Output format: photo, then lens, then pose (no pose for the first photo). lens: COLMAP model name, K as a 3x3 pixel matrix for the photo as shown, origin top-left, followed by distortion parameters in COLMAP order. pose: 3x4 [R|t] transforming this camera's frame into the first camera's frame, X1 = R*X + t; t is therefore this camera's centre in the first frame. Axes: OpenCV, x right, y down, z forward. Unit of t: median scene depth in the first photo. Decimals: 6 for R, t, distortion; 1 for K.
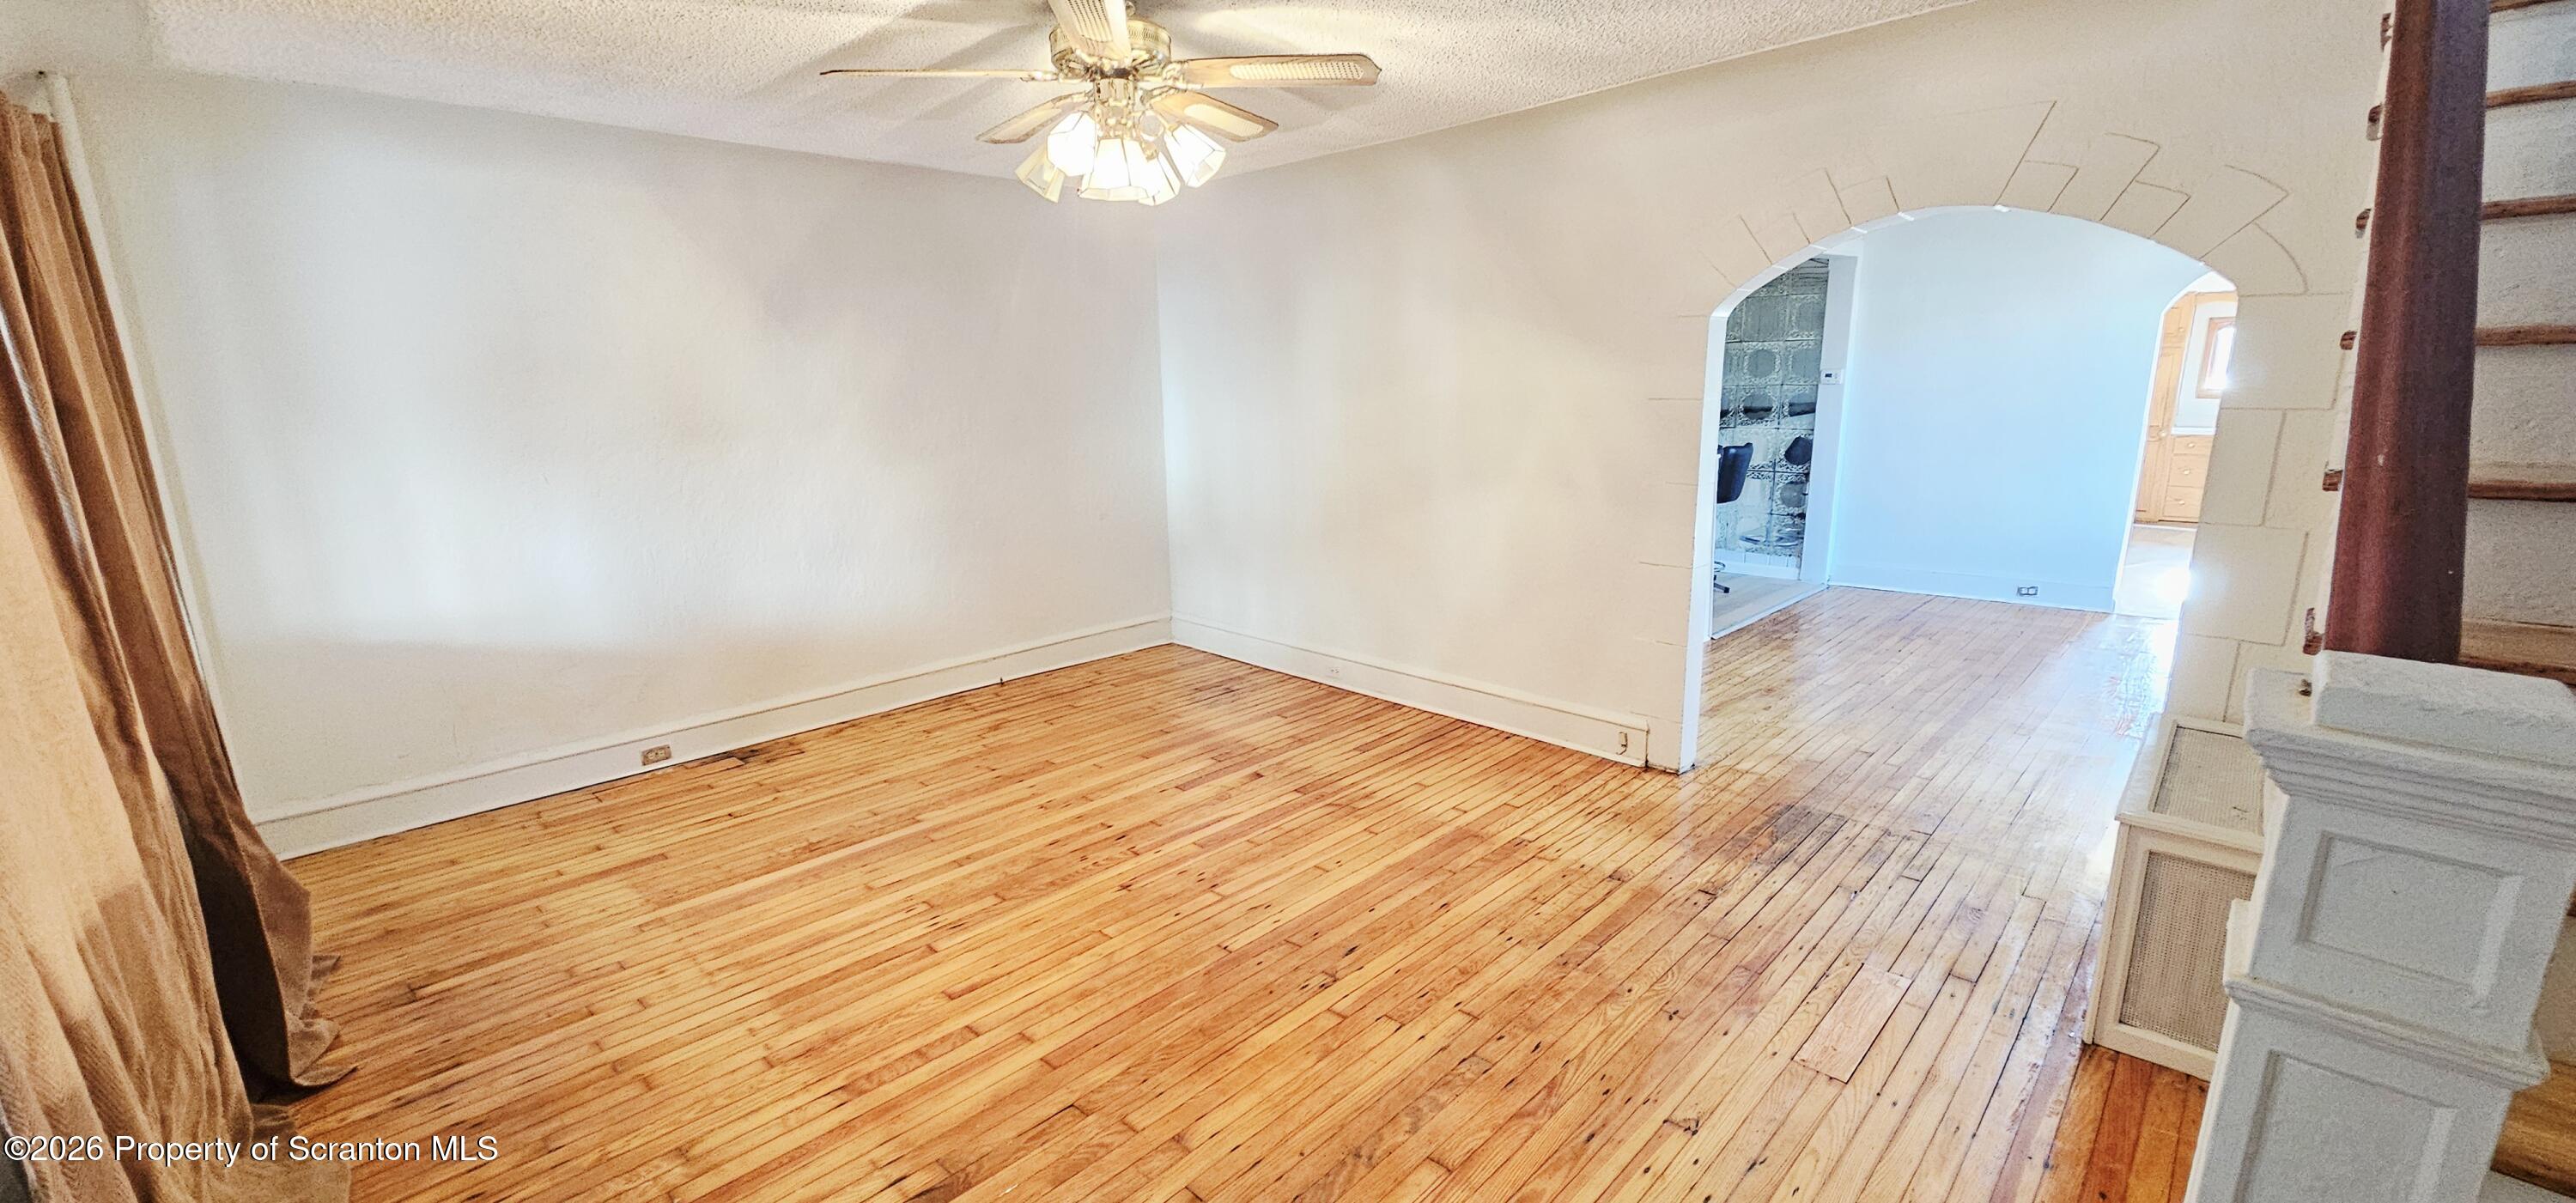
lens RADIAL K [[1043.6, 0, 1272.6], [0, 1043.6, 622.8], [0, 0, 1]] dist [-0.003450, 0.002043]
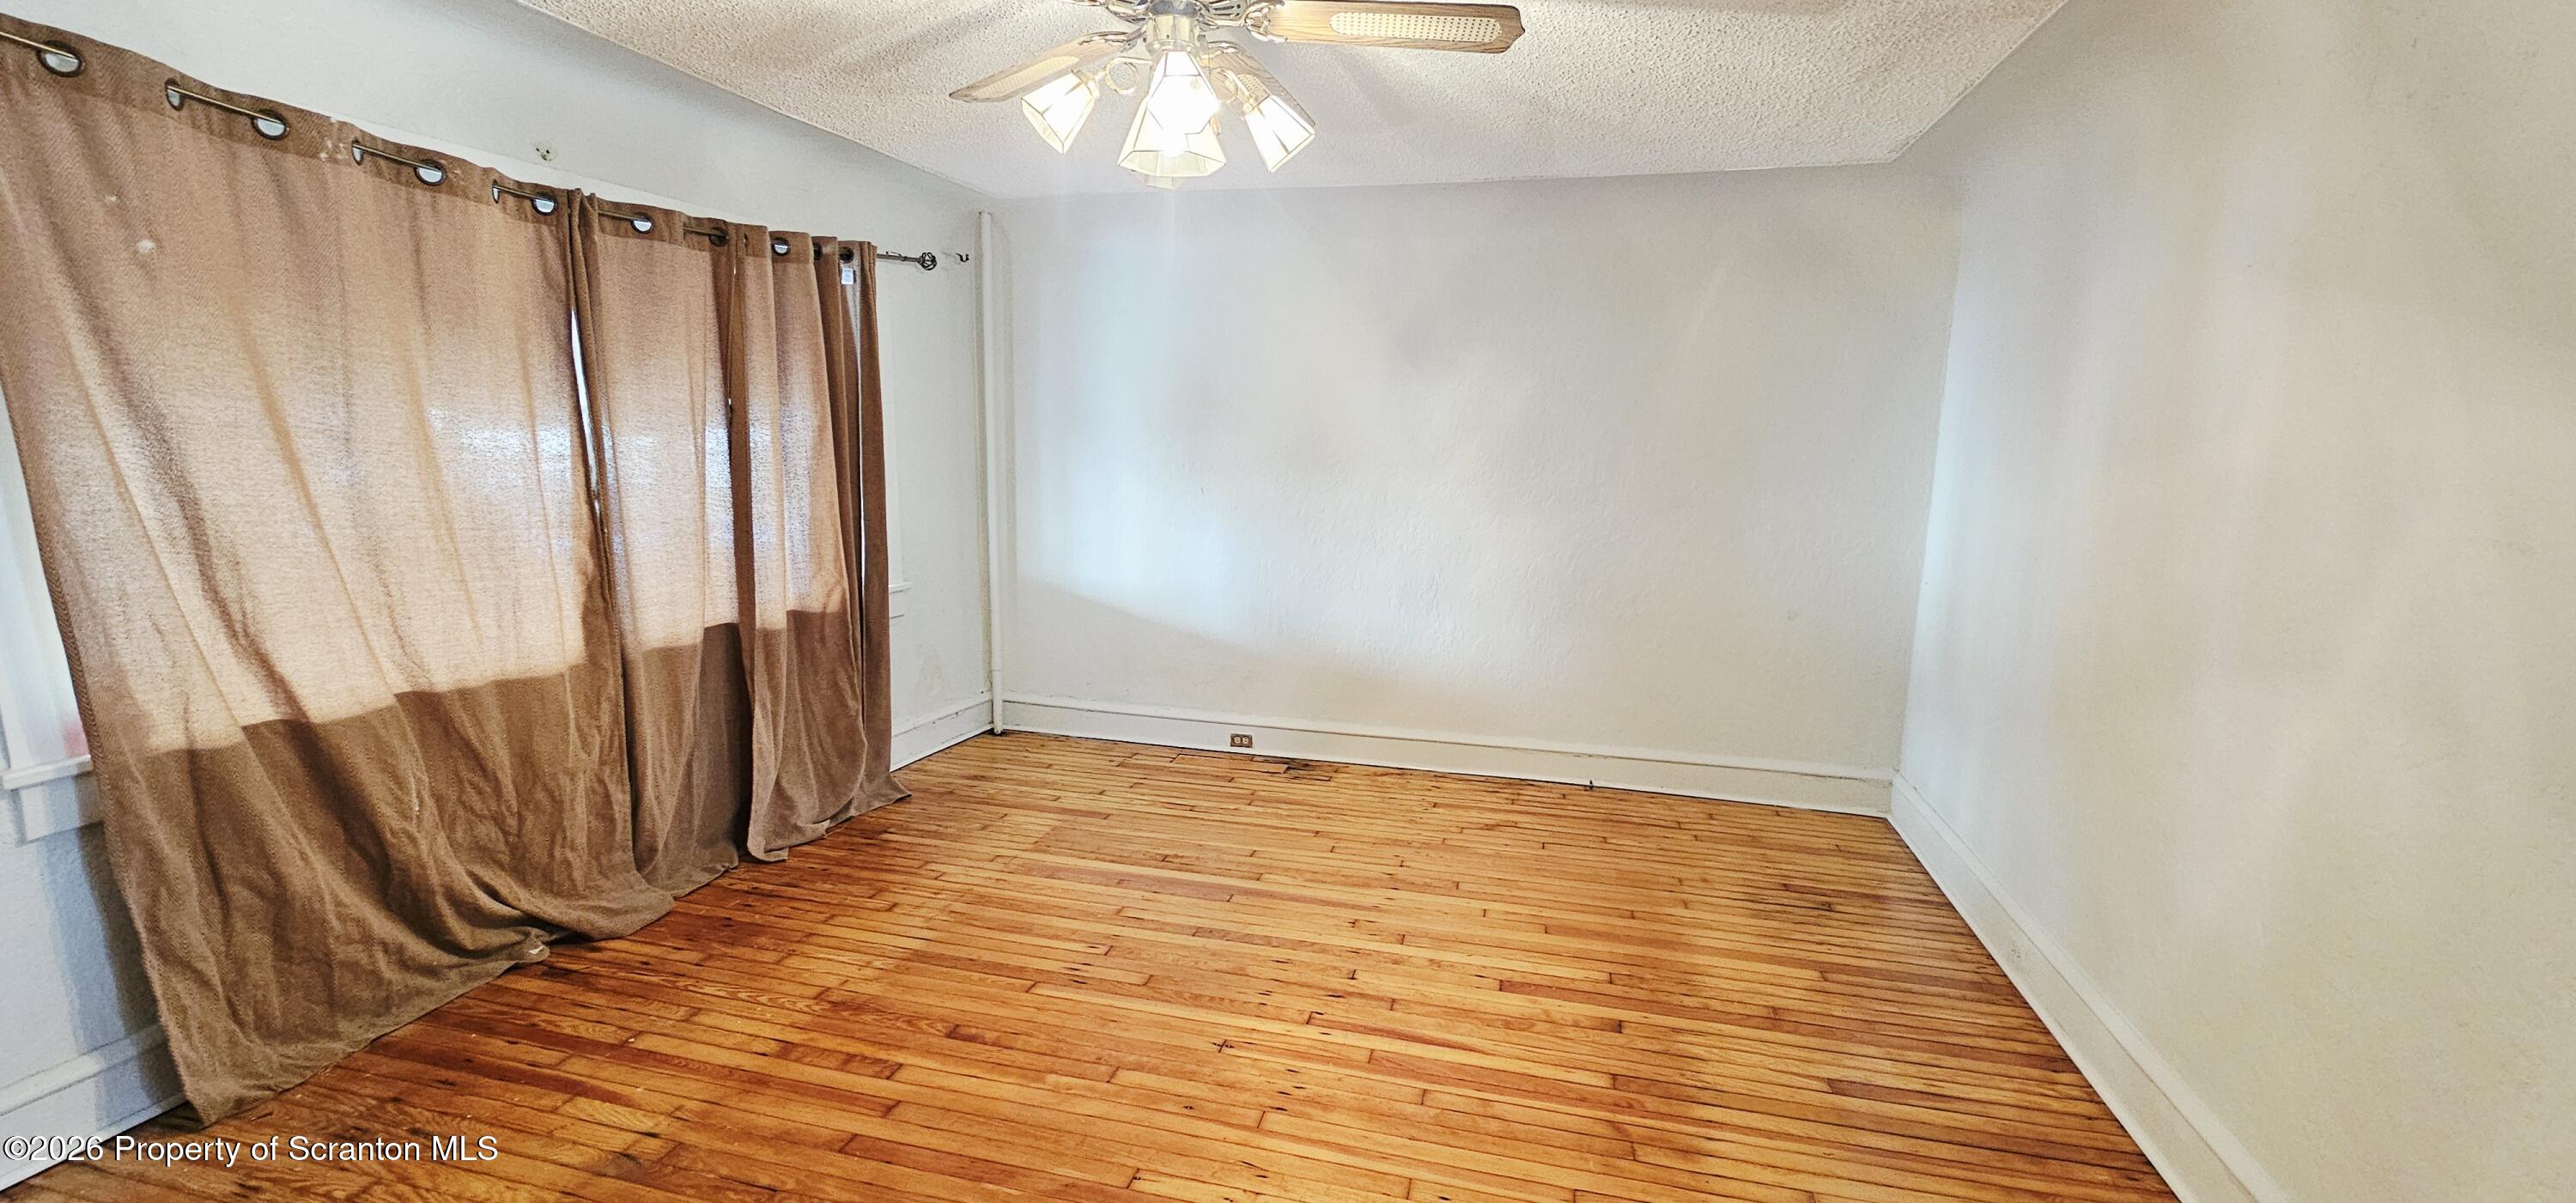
lens RADIAL K [[1043.6, 0, 1289.0], [0, 1043.6, 611.3], [0, 0, 1]] dist [-0.003450, 0.002043]
pose [[0.506121, 0.176977, -0.844110, 0.448240], [-0.230121, 0.970949, 0.065592, -0.117328], [0.831196, 0.161050, 0.532144, 0.516687]]
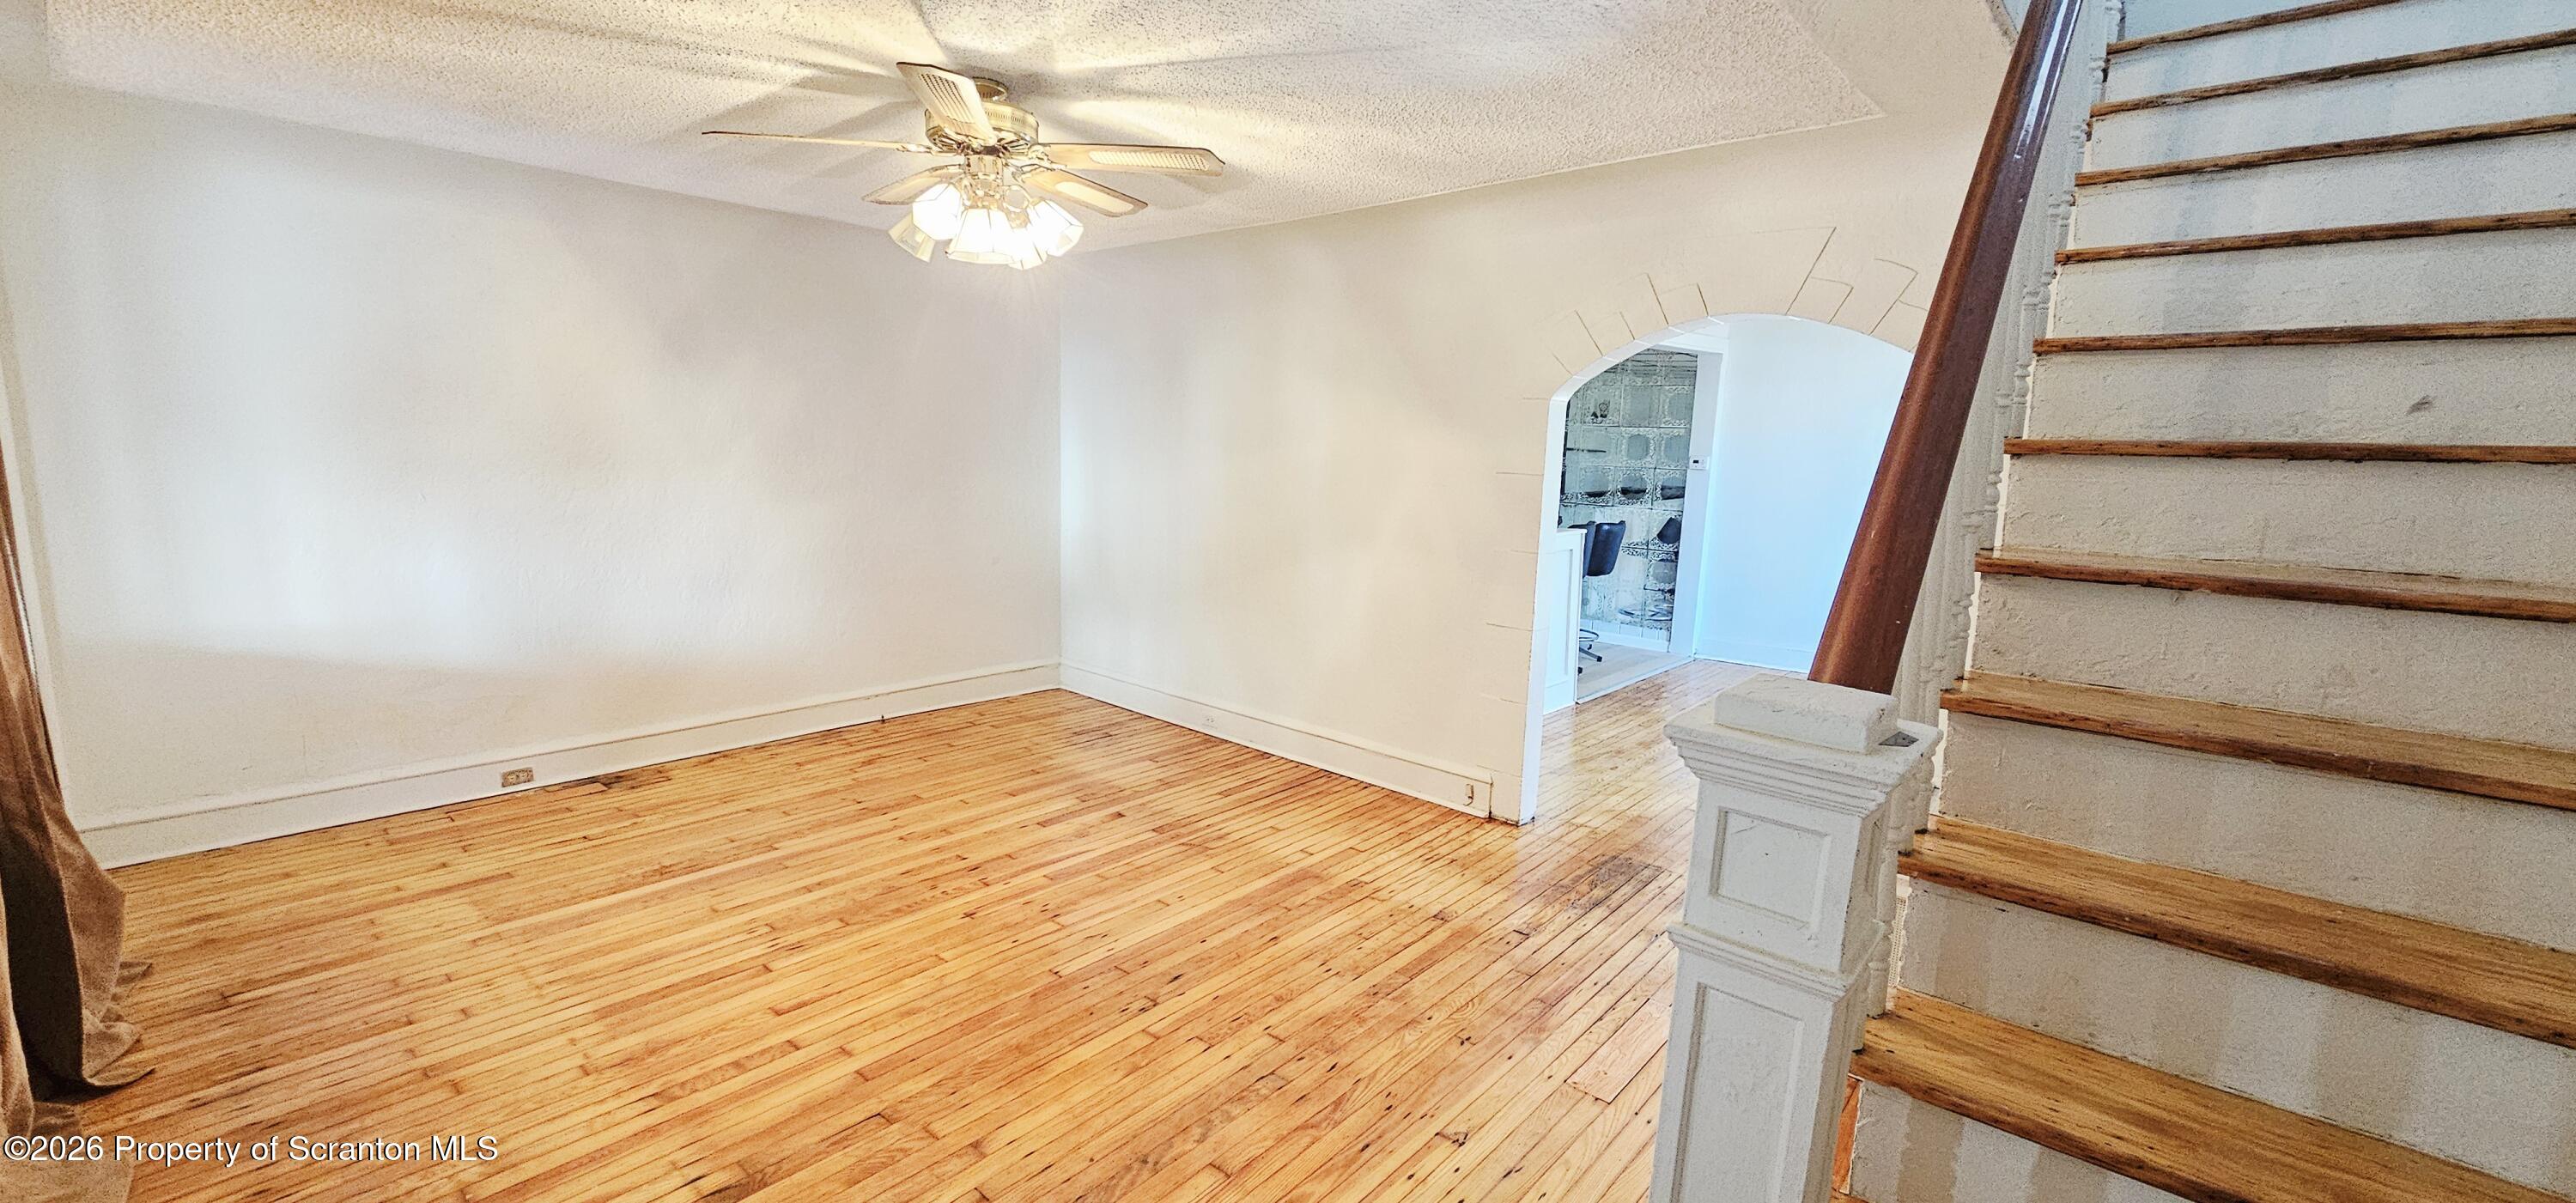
lens RADIAL K [[1043.6, 0, 1262.2], [0, 1043.6, 621.1], [0, 0, 1]] dist [-0.003450, 0.002043]
pose [[0.997465, 0.041381, 0.057885, 0.068871], [-0.037873, 0.997453, -0.060436, 0.013809], [-0.060239, 0.058091, 0.996492, -0.054954]]
